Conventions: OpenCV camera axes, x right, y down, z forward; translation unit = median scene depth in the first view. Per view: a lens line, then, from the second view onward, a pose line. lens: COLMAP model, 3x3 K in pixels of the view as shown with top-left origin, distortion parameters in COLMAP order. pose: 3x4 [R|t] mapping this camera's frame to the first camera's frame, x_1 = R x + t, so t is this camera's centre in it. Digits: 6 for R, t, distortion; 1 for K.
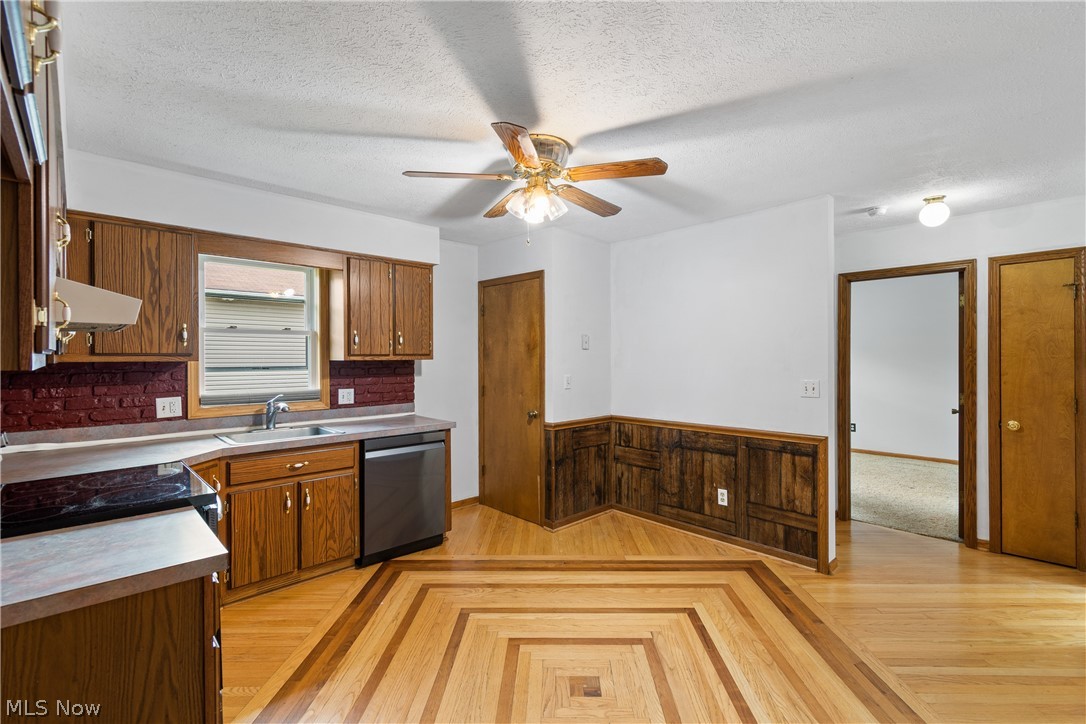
lens RADIAL K [[485.8, 0, 535.3], [0, 485.8, 360.9], [0, 0, 1]] dist [-0.001165, -0.000663]
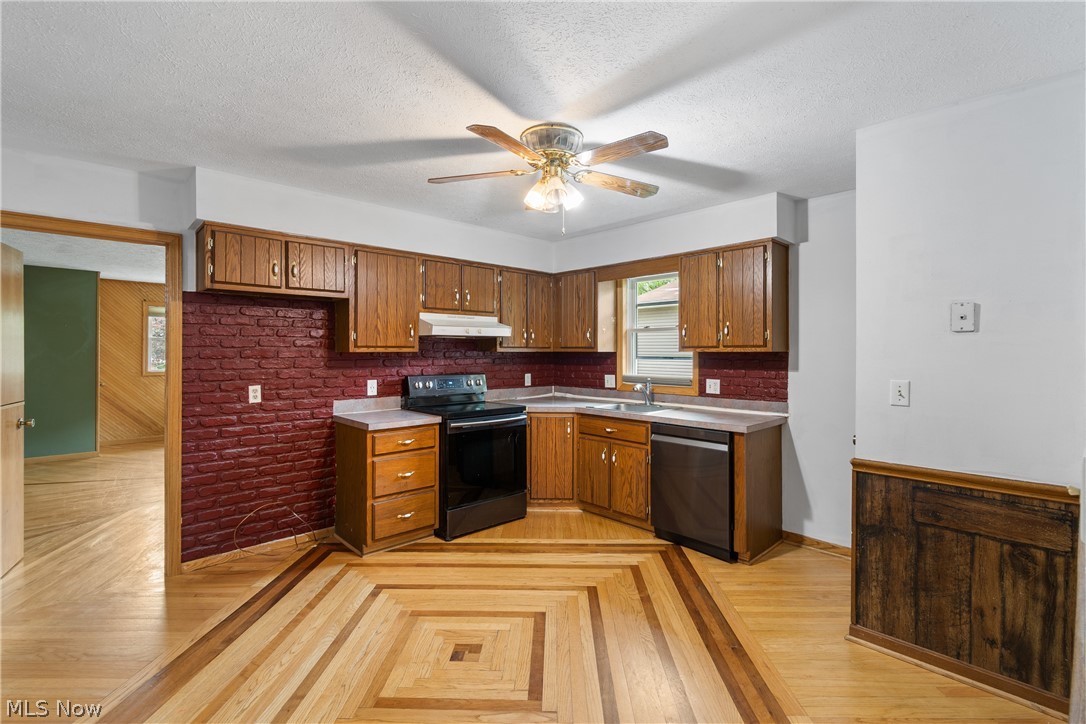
lens RADIAL K [[485.8, 0, 557.7], [0, 485.8, 351.0], [0, 0, 1]] dist [-0.001165, -0.000663]
pose [[0.015957, 0.002322, -0.999870, 0.674706], [-0.007155, 0.999972, 0.002208, -0.003533], [0.999847, 0.007119, 0.015974, 0.670244]]
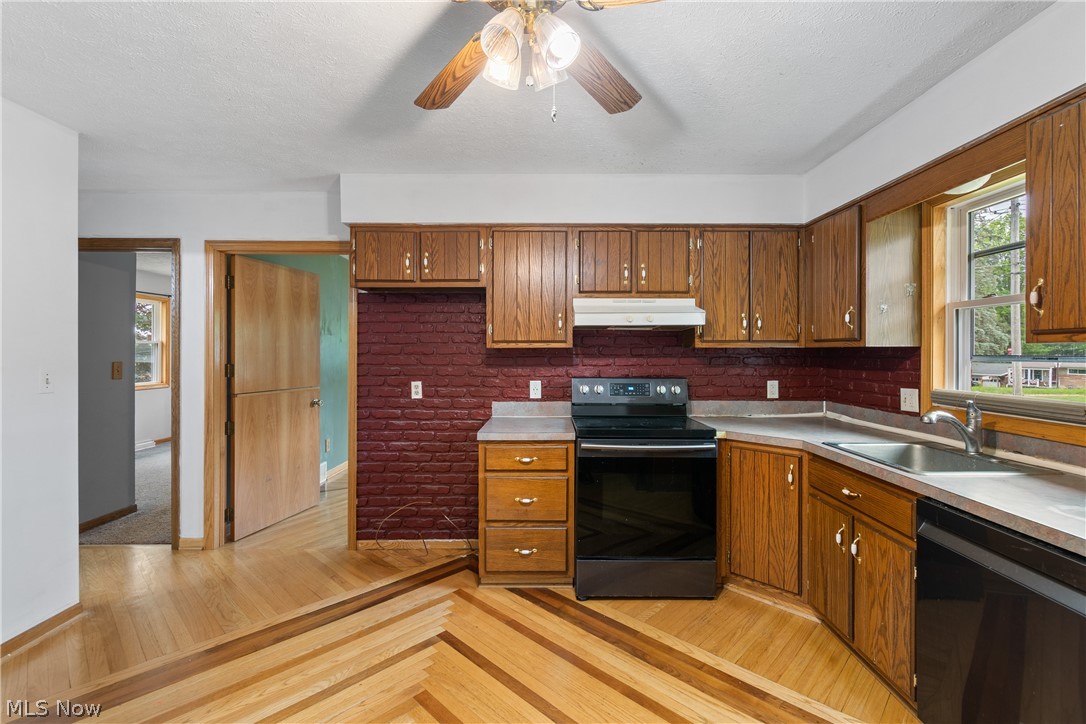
lens RADIAL K [[485.8, 0, 558.9], [0, 485.8, 352.1], [0, 0, 1]] dist [-0.001165, -0.000663]
pose [[-0.674402, 0.002177, -0.738361, 0.256698], [-0.002836, 0.999981, 0.005538, 0.005752], [0.738359, 0.005829, -0.674382, 0.934170]]
